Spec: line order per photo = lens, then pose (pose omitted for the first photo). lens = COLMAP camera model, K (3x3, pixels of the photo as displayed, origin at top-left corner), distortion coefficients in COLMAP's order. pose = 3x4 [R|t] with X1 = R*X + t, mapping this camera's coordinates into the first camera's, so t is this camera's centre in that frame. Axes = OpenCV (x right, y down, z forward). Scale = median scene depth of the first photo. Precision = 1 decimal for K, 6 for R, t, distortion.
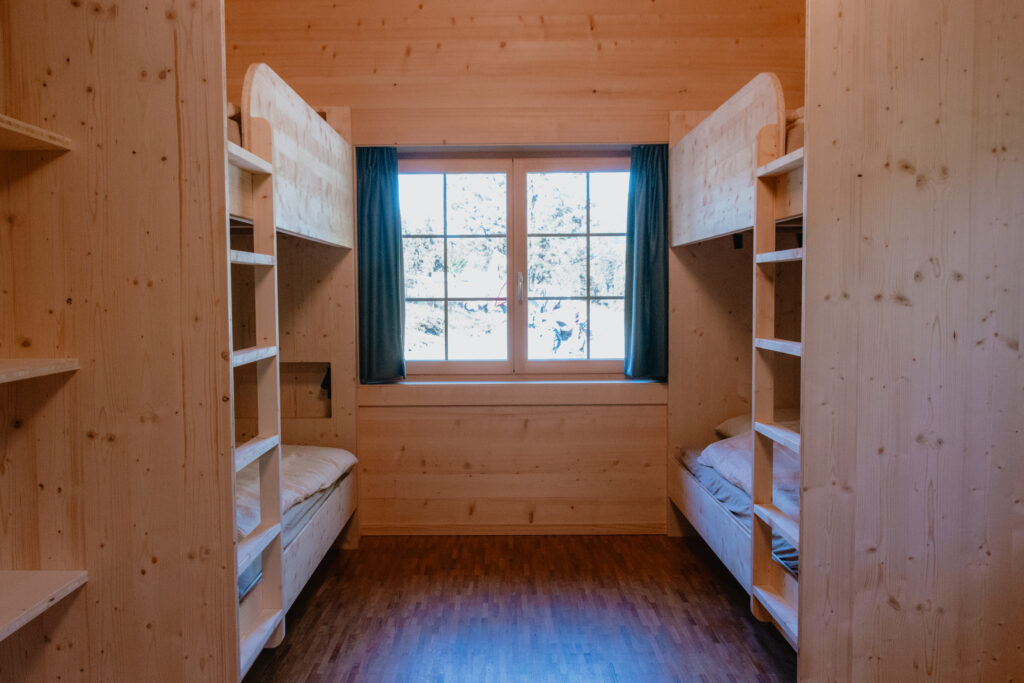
lens RADIAL K [[811.3, 0, 512.0], [0, 811.3, 341.5], [0, 0, 1]] dist [-0.009024, -0.007233]
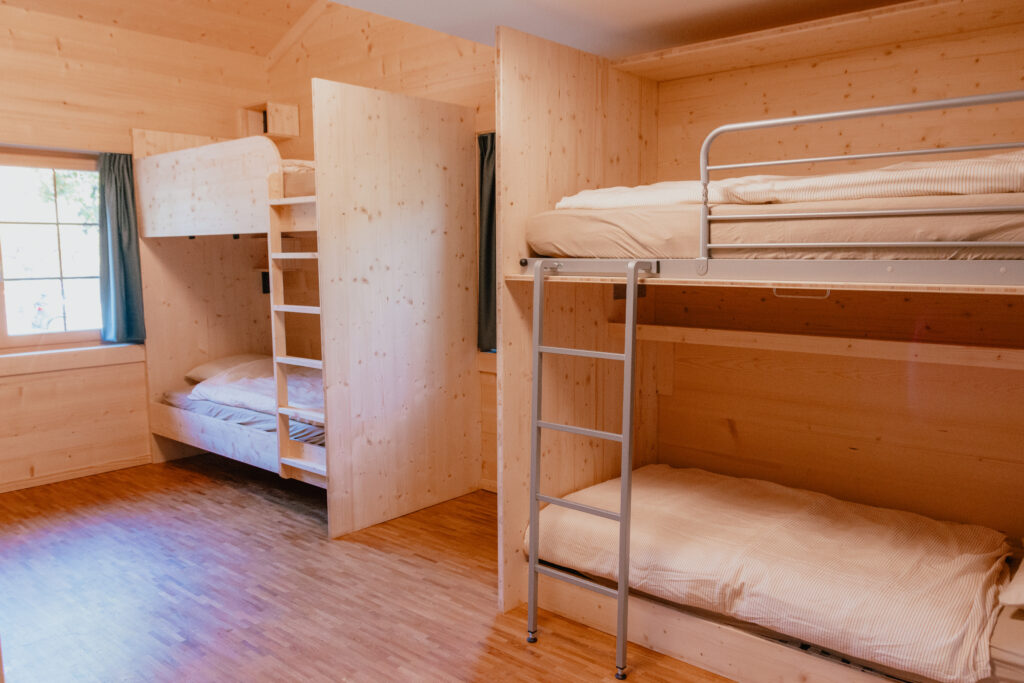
lens RADIAL K [[782.3, 0, 512.0], [0, 782.3, 341.5], [0, 0, 1]] dist [0.002421, 0.002661]
pose [[0.648837, -0.083246, 0.756360, -0.440157], [0.047174, 0.996486, 0.069206, -0.013452], [-0.759464, -0.009223, 0.650484, -0.286120]]
